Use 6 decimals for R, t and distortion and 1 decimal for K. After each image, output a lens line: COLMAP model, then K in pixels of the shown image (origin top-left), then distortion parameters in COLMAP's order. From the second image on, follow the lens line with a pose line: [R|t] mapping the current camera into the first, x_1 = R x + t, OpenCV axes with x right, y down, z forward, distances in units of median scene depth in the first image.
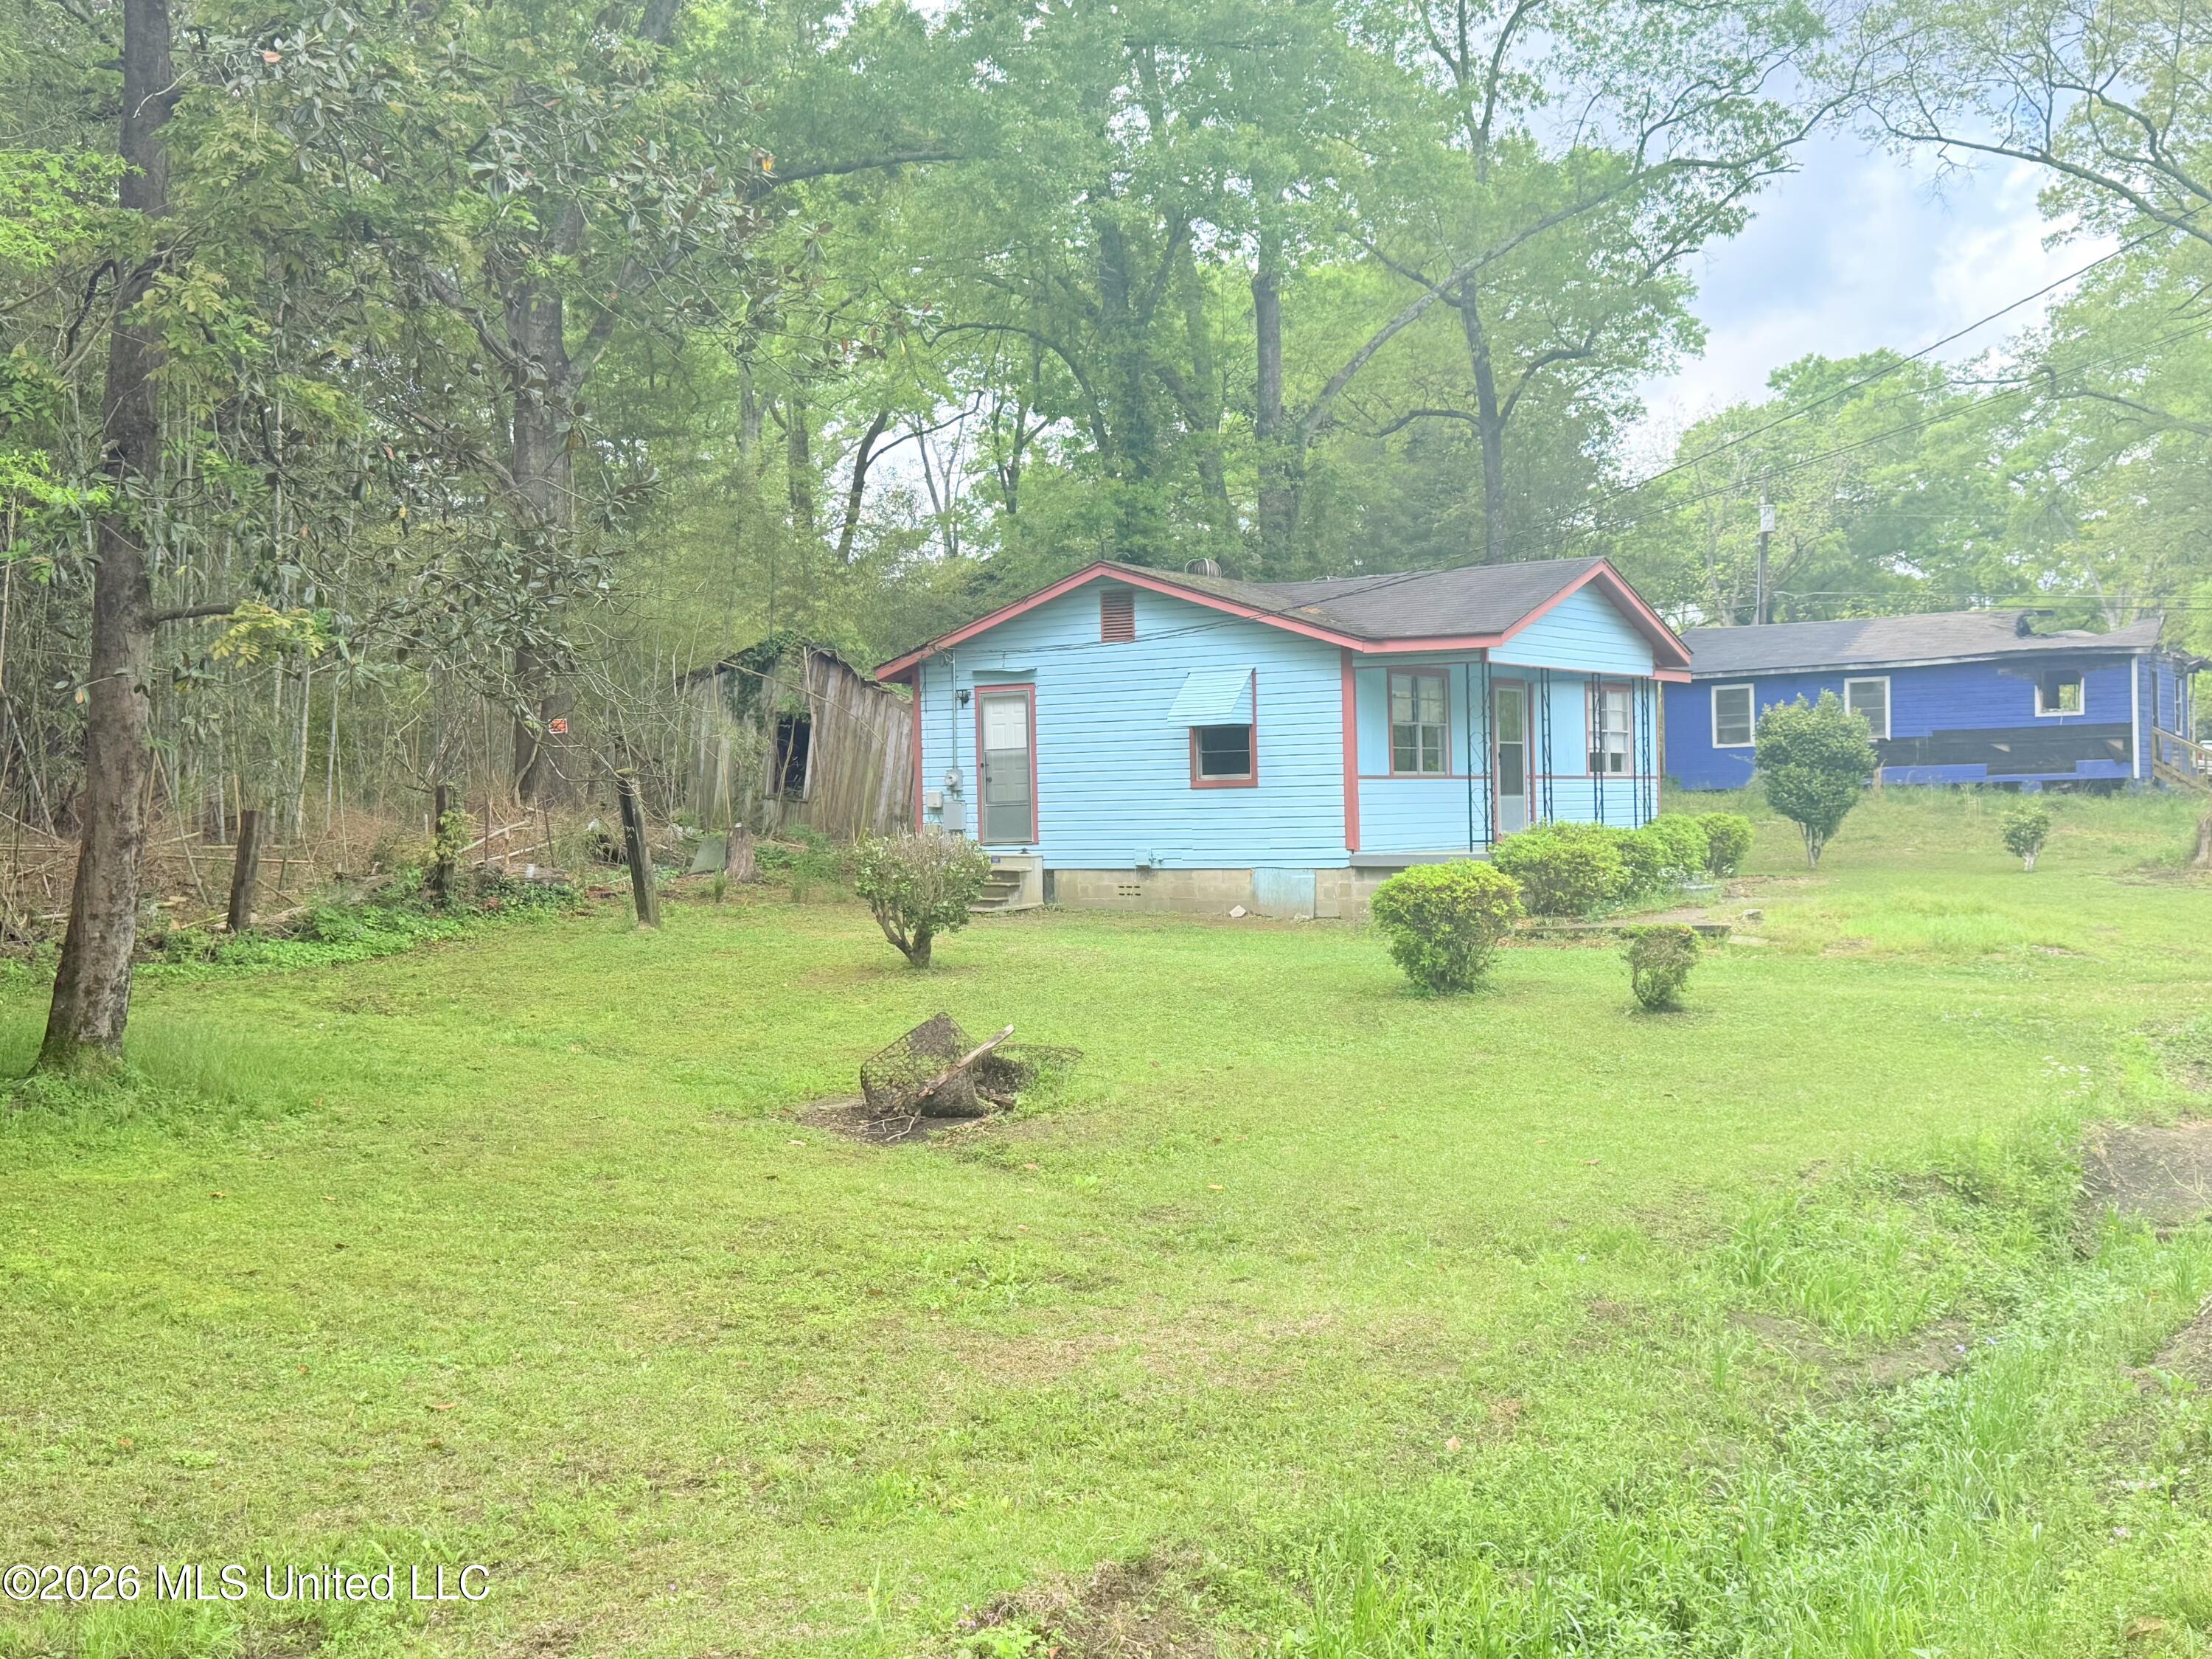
lens RADIAL K [[2443.4, 0, 1106.7], [0, 2443.4, 830.1], [0, 0, 1]] dist [0.032626, 0.000000]
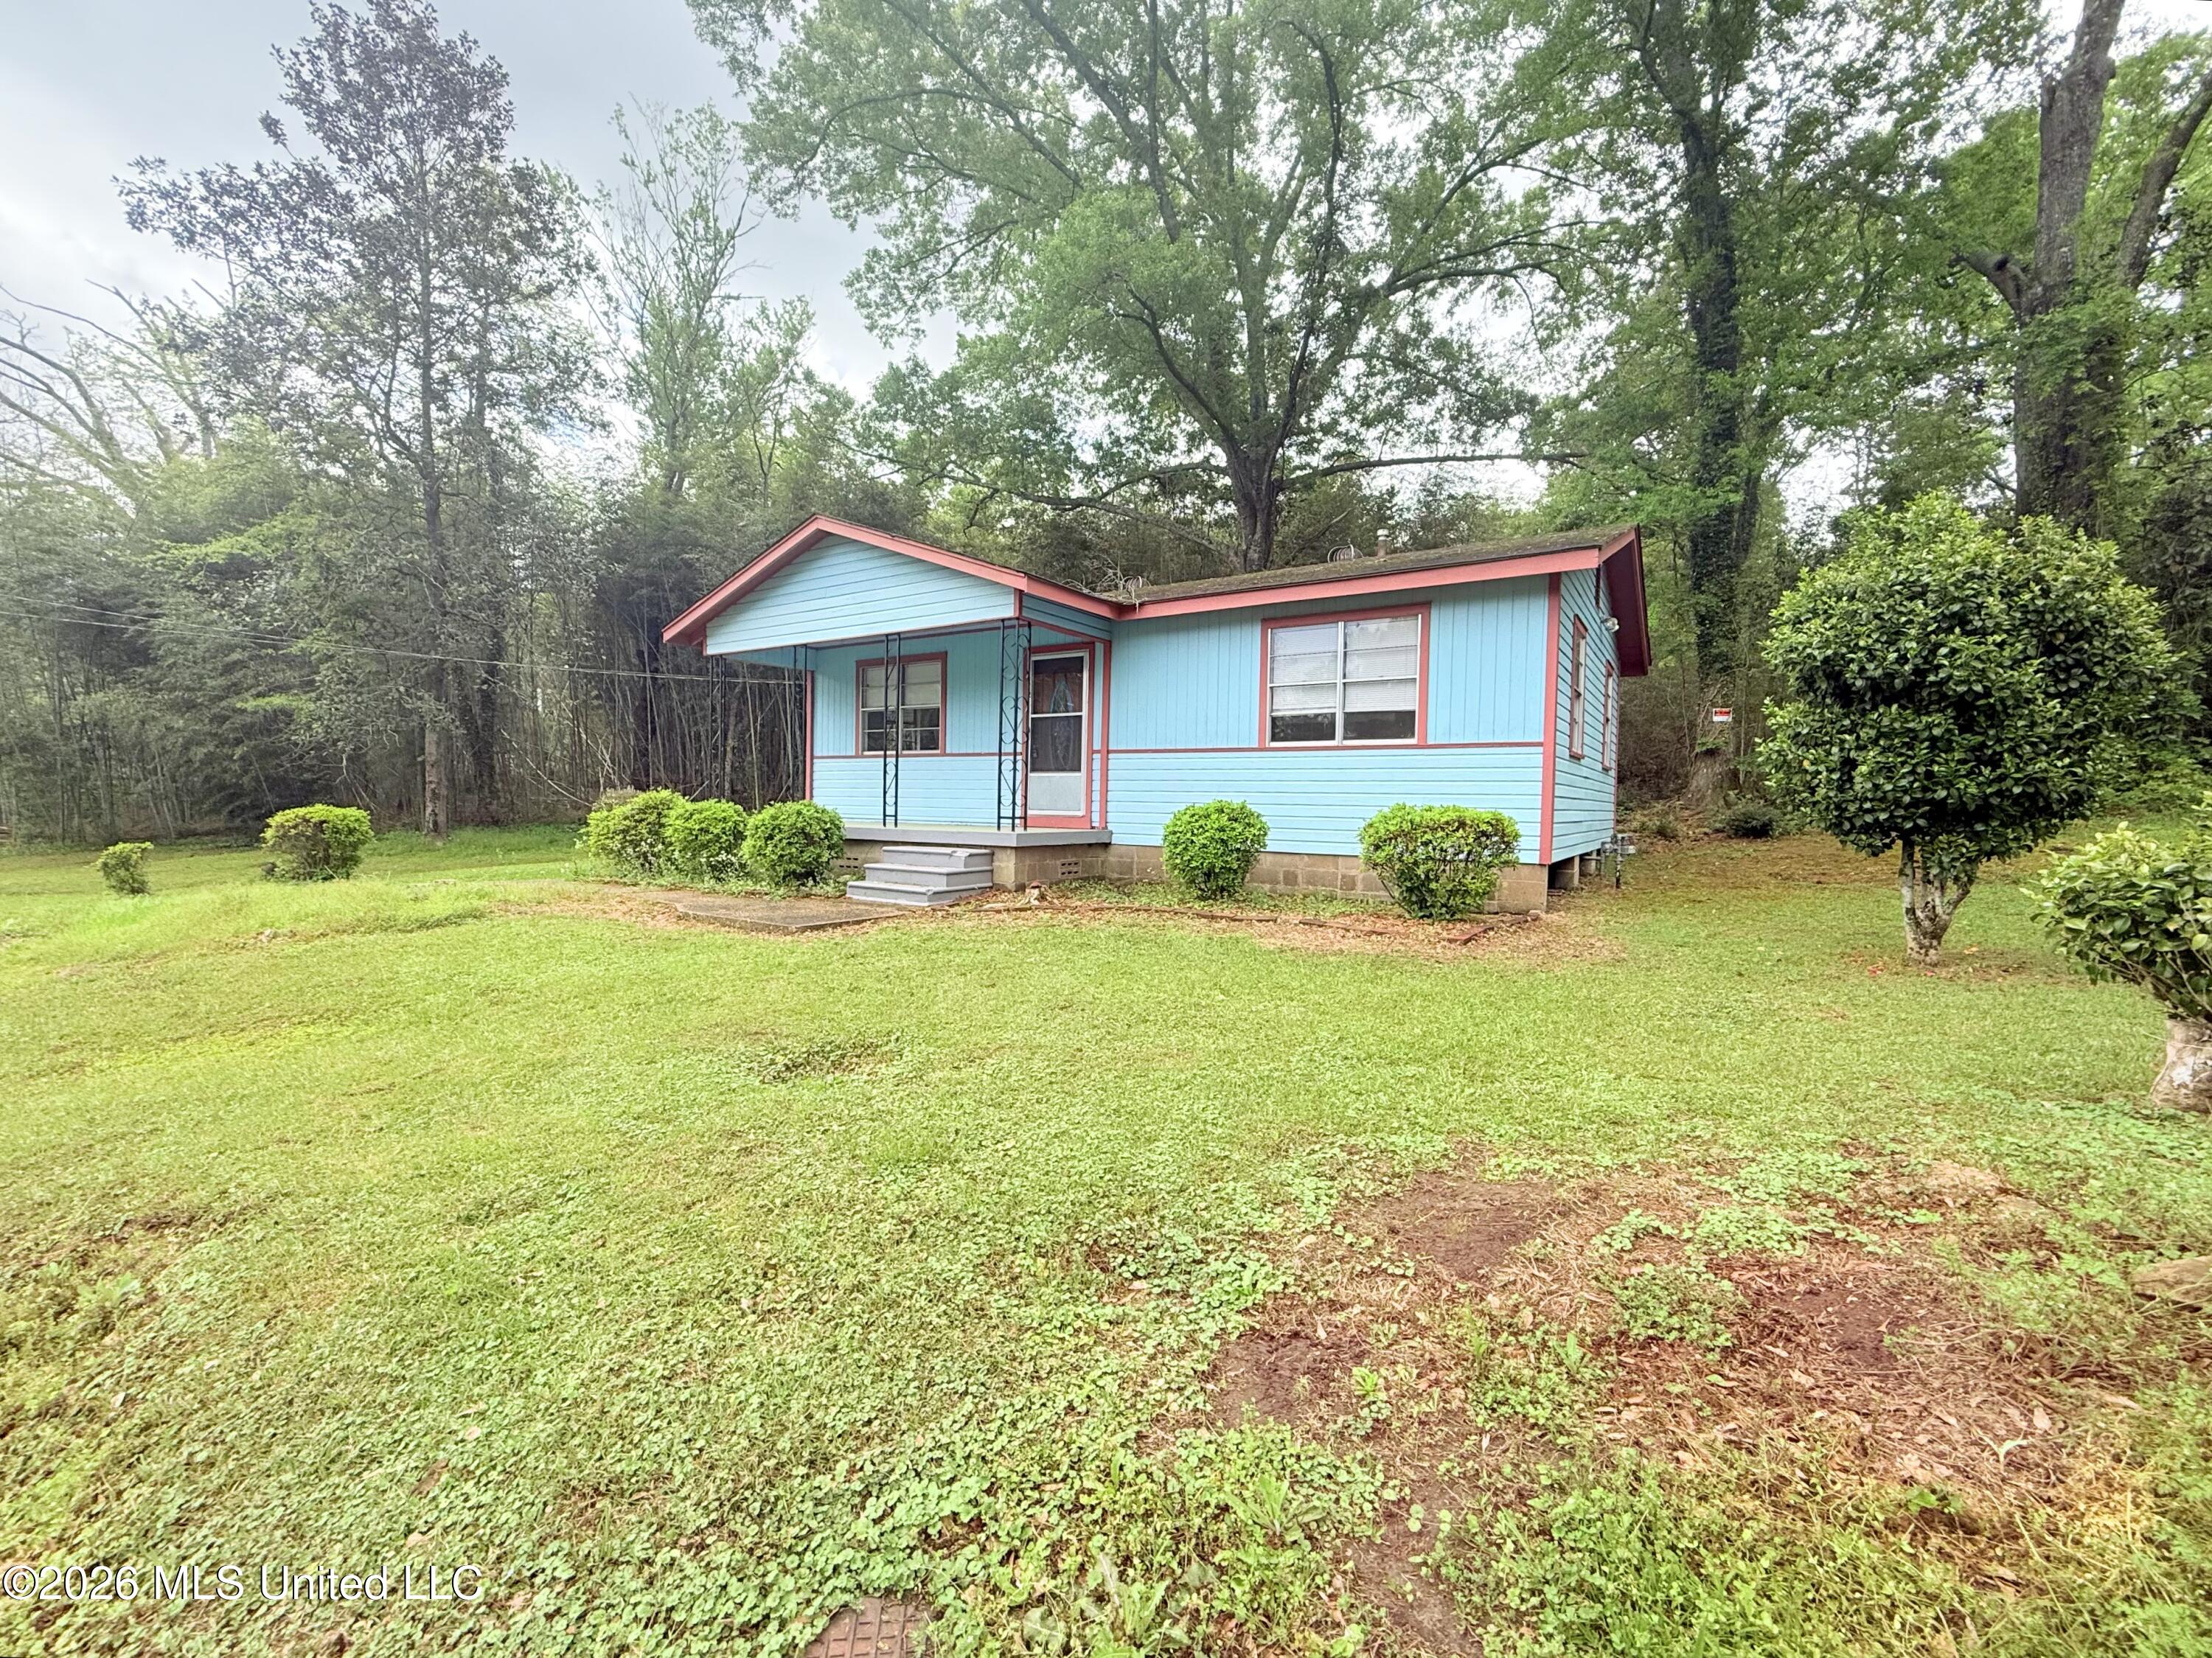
lens RADIAL K [[885.8, 0, 1105.0], [0, 885.8, 835.6], [0, 0, 1]] dist [0.000195, -0.000448]
pose [[-0.010084, 0.068665, -0.997589, 0.501344], [-0.021617, 0.997391, 0.068870, -0.013917], [0.999715, 0.022259, -0.008573, 1.023908]]
